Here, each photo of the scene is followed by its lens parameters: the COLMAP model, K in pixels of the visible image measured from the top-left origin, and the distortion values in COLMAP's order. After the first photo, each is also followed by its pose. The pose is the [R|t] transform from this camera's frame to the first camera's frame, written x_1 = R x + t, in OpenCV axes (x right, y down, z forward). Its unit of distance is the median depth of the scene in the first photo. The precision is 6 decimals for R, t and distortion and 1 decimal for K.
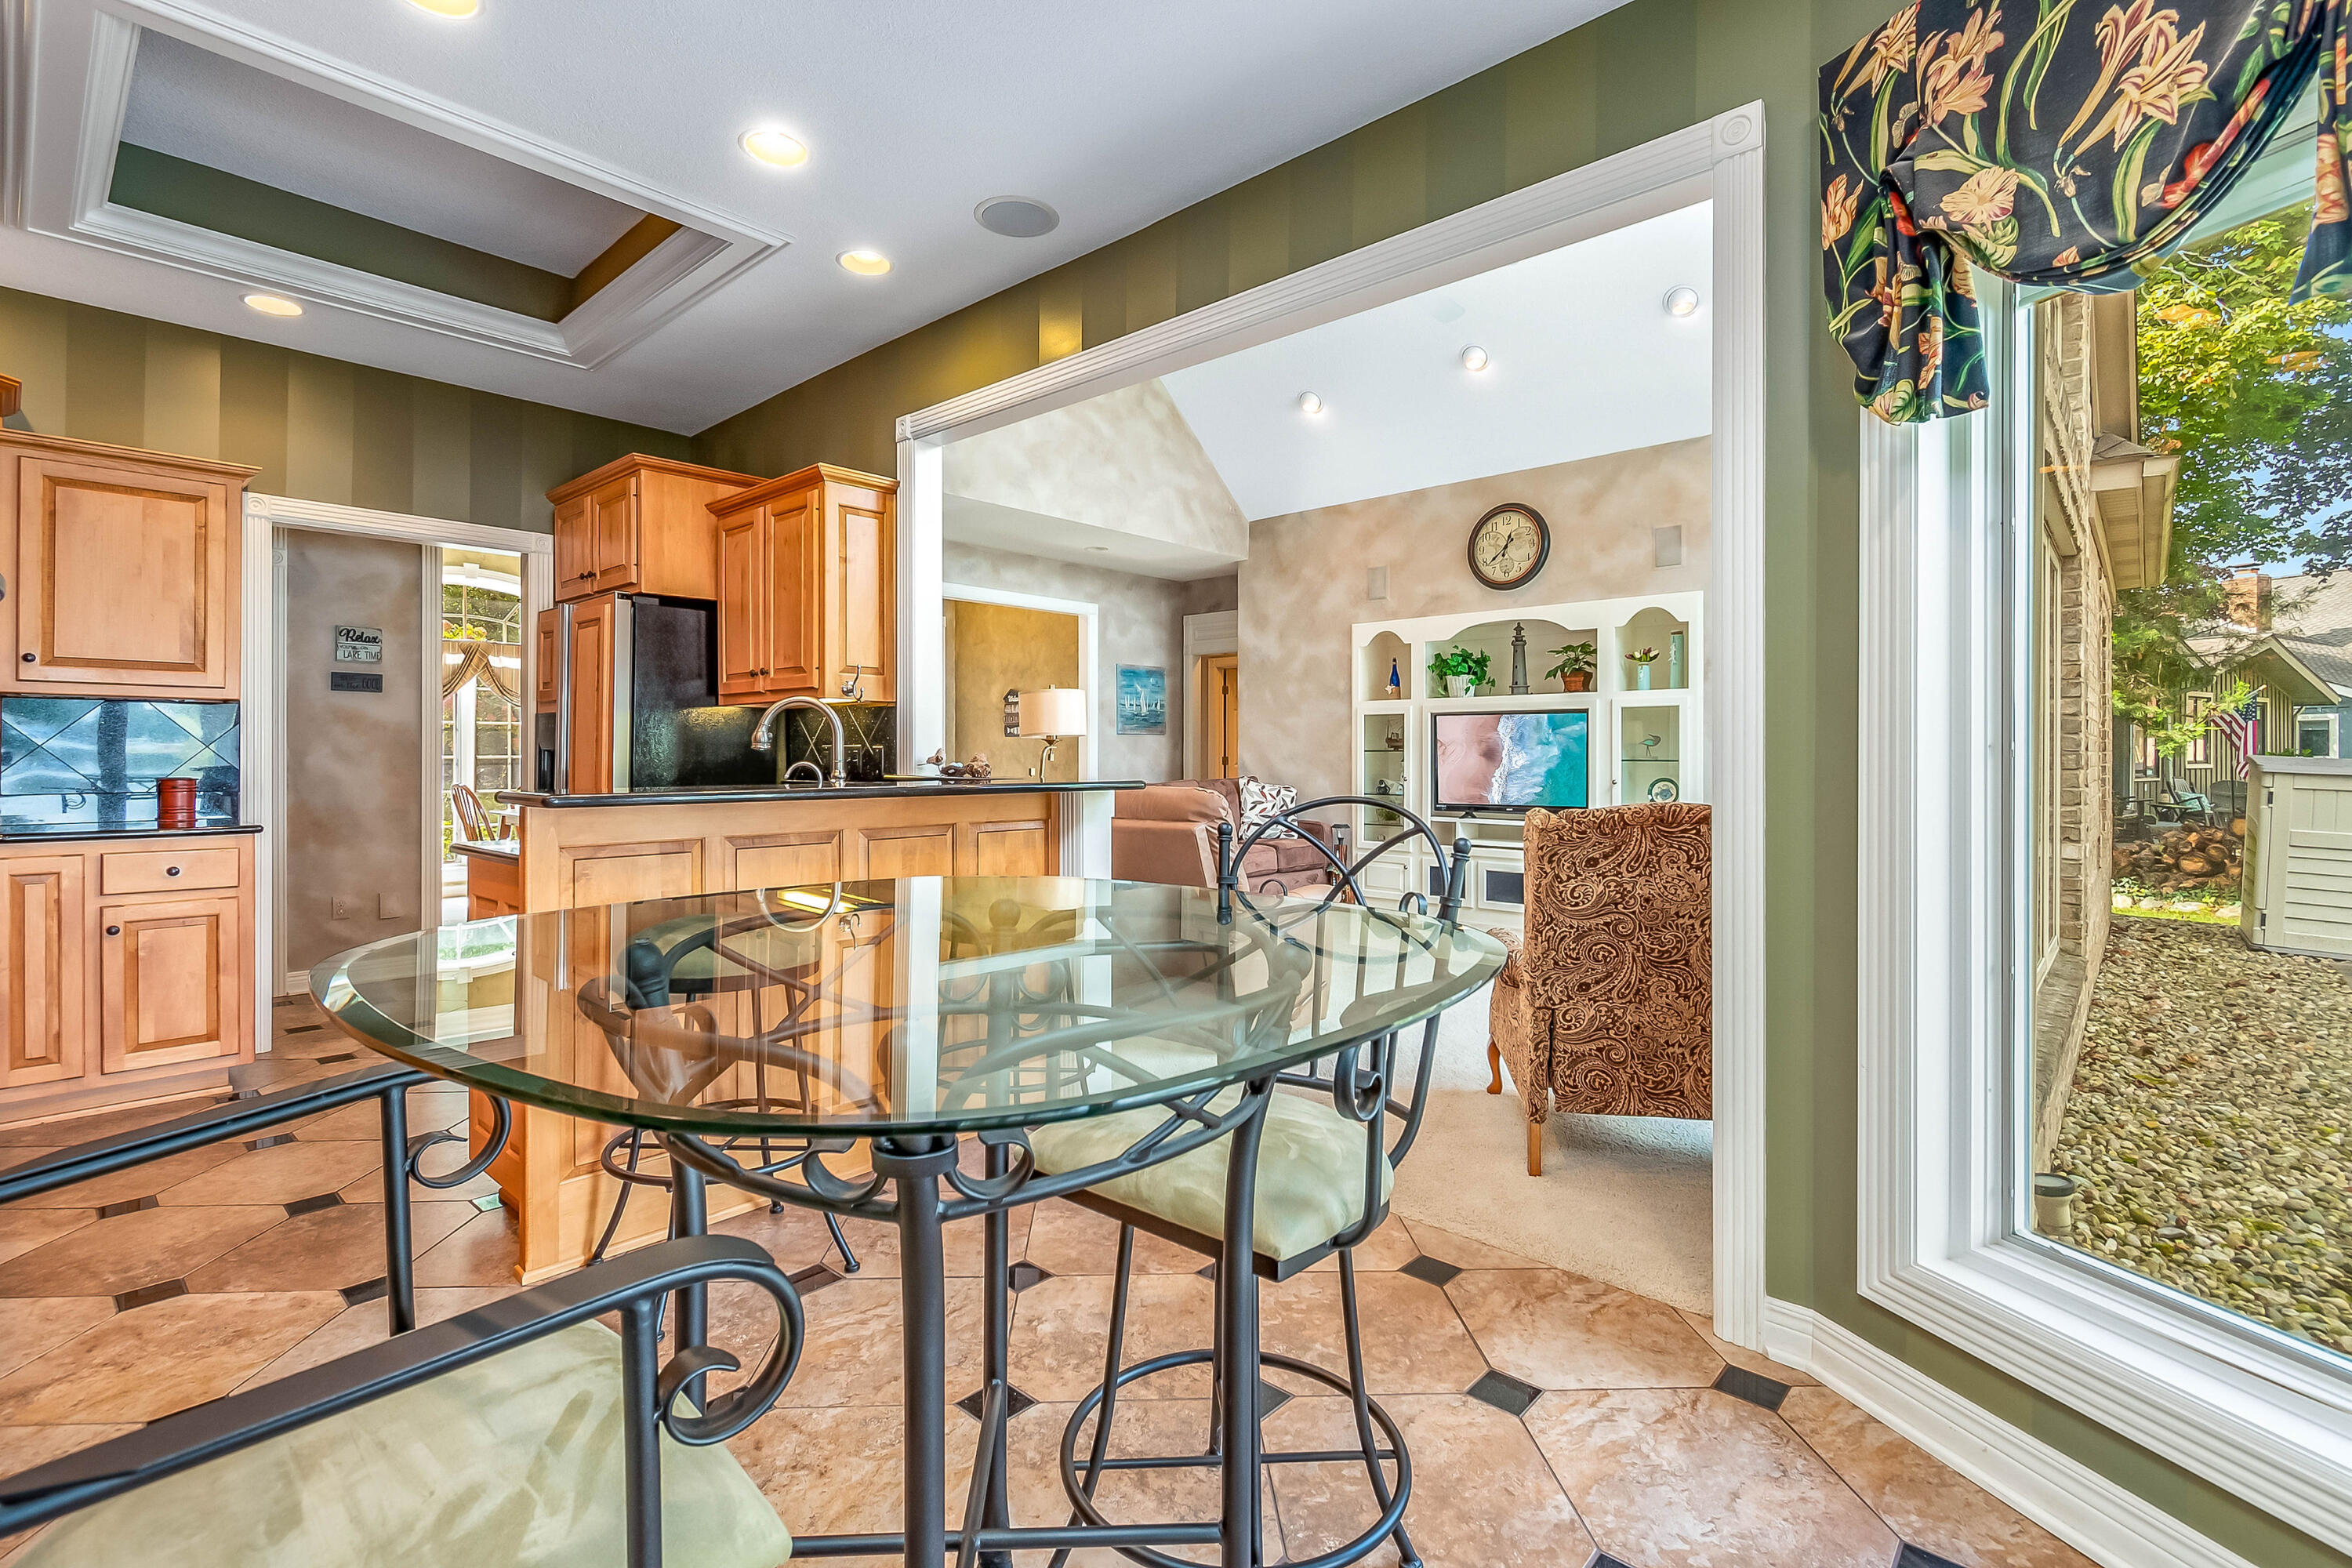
lens RADIAL K [[1061.0, 0, 1176.3], [0, 1061.0, 750.5], [0, 0, 1]] dist [0.002118, -0.003926]
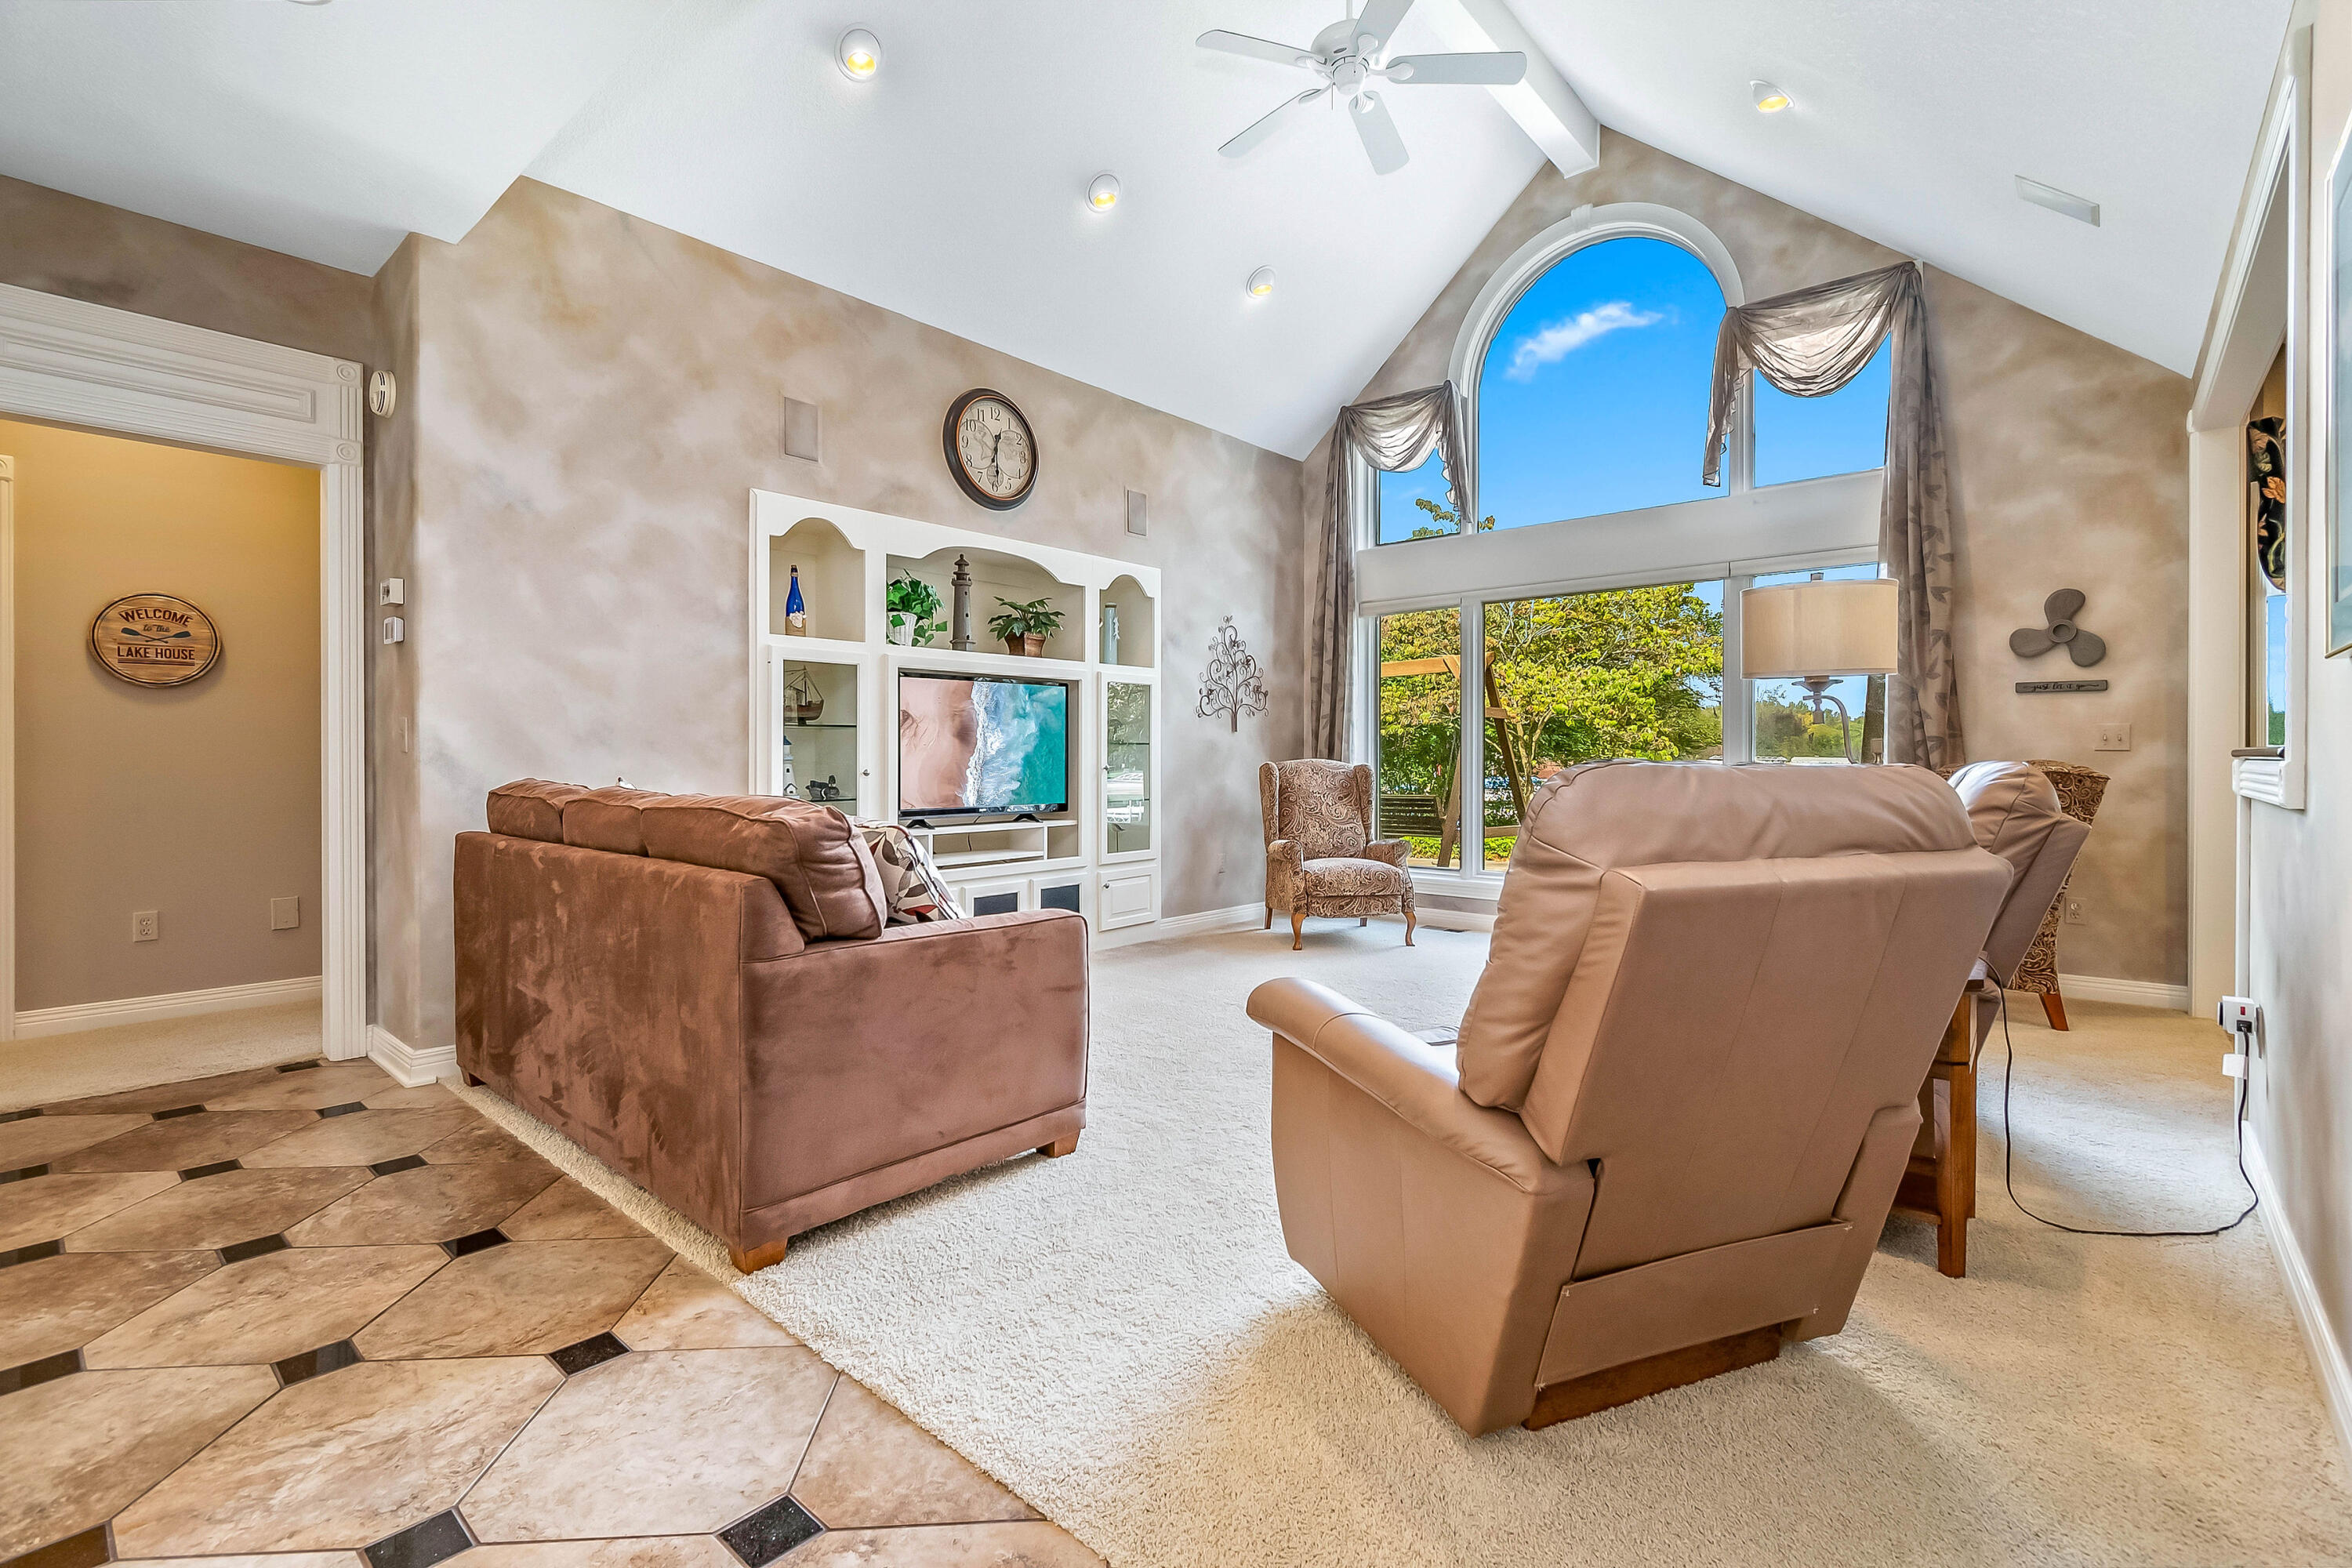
lens RADIAL K [[1038.4, 0, 1180.6], [0, 1038.4, 765.0], [0, 0, 1]] dist [0.002793, -0.000855]
pose [[-0.015858, -0.012412, 0.999797, -0.435038], [-0.002366, 0.999921, 0.012376, 0.016576], [-0.999871, -0.002169, -0.015886, 0.945228]]
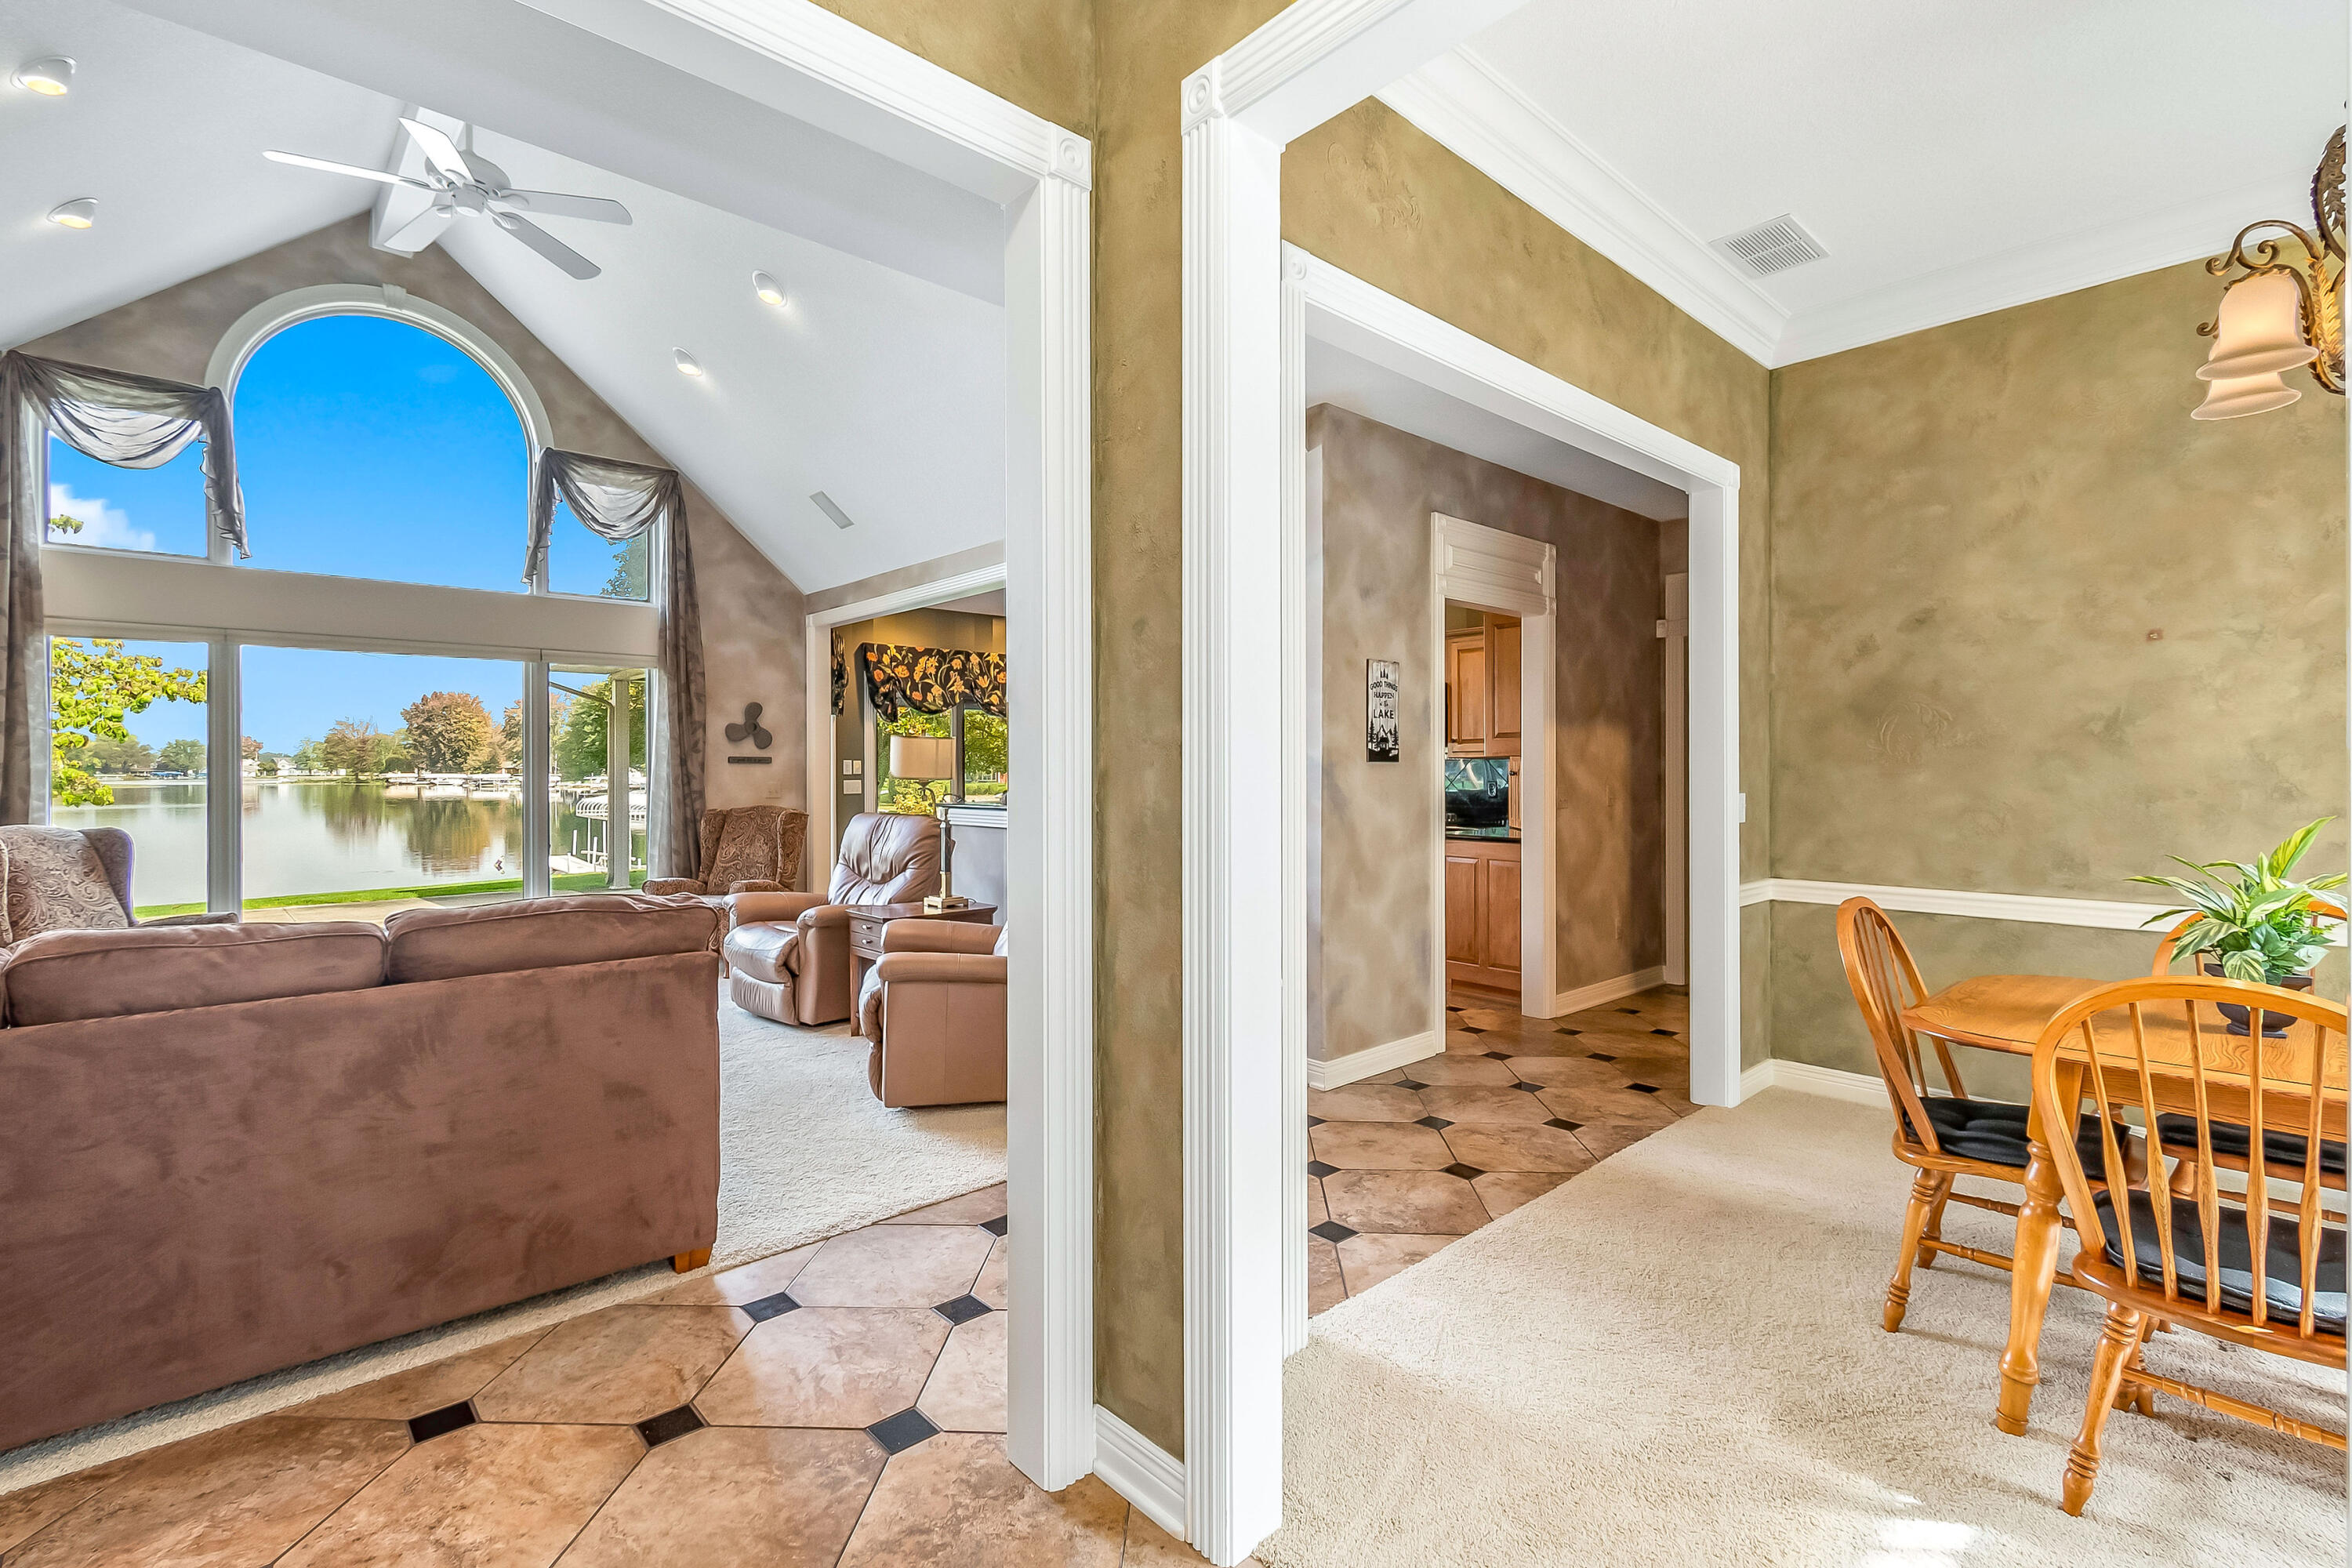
lens RADIAL K [[1059.9, 0, 1182.6], [0, 1059.9, 770.3], [0, 0, 1]] dist [0.000174, -0.001588]
pose [[-0.995894, -0.000568, 0.090521, -0.338324], [-0.000717, 0.999998, -0.001609, -0.014424], [-0.090520, -0.001667, -0.995893, 1.462015]]
